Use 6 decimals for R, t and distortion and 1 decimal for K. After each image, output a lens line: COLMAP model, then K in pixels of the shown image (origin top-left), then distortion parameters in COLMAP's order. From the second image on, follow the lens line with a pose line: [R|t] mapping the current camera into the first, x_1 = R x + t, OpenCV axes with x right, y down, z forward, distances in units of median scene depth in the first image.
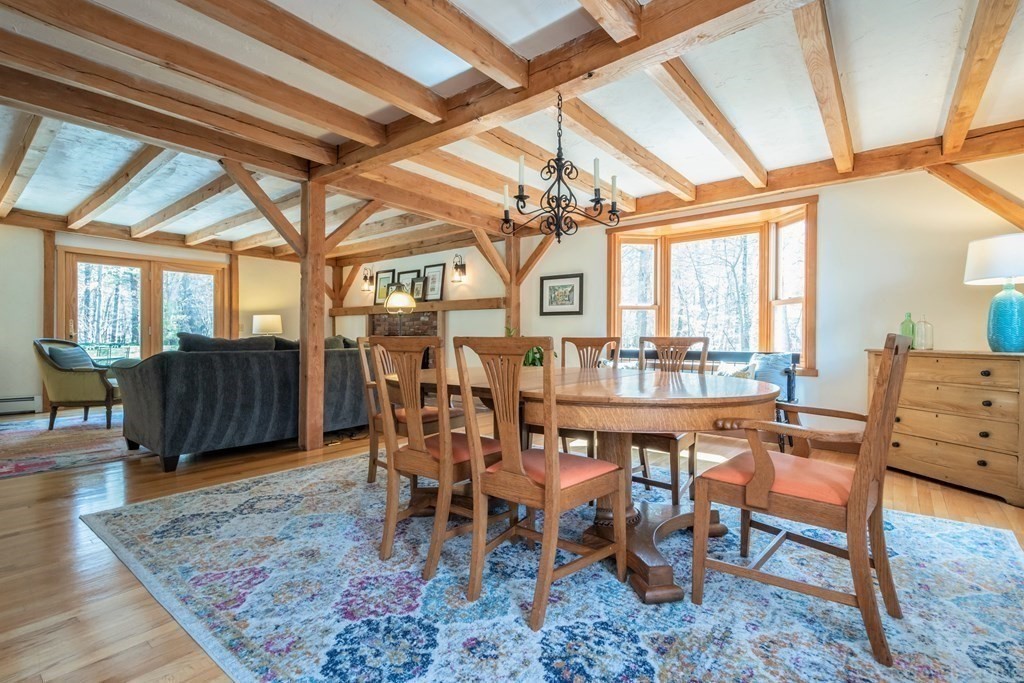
lens RADIAL K [[514.1, 0, 538.8], [0, 514.1, 340.2], [0, 0, 1]] dist [0.003950, -0.000031]
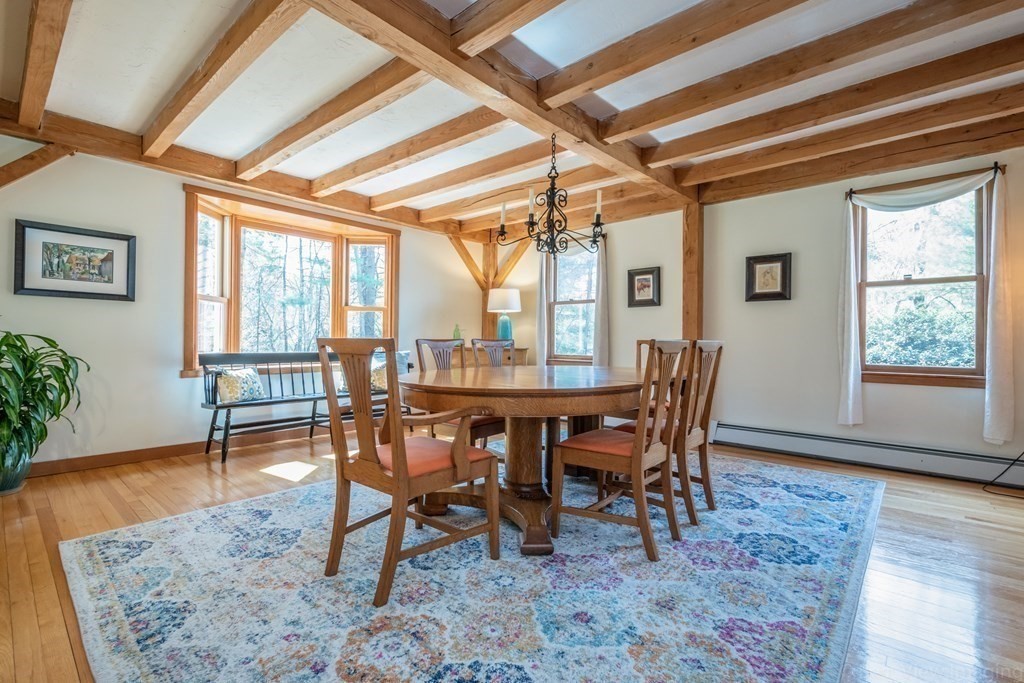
lens RADIAL K [[472.5, 0, 526.8], [0, 472.5, 339.8], [0, 0, 1]] dist [0.002497, -0.000095]
pose [[0.006022, 0.001633, 0.999981, -0.452670], [-0.002307, 0.999996, -0.001619, -0.001629], [-0.999979, -0.002297, 0.006025, 0.459297]]
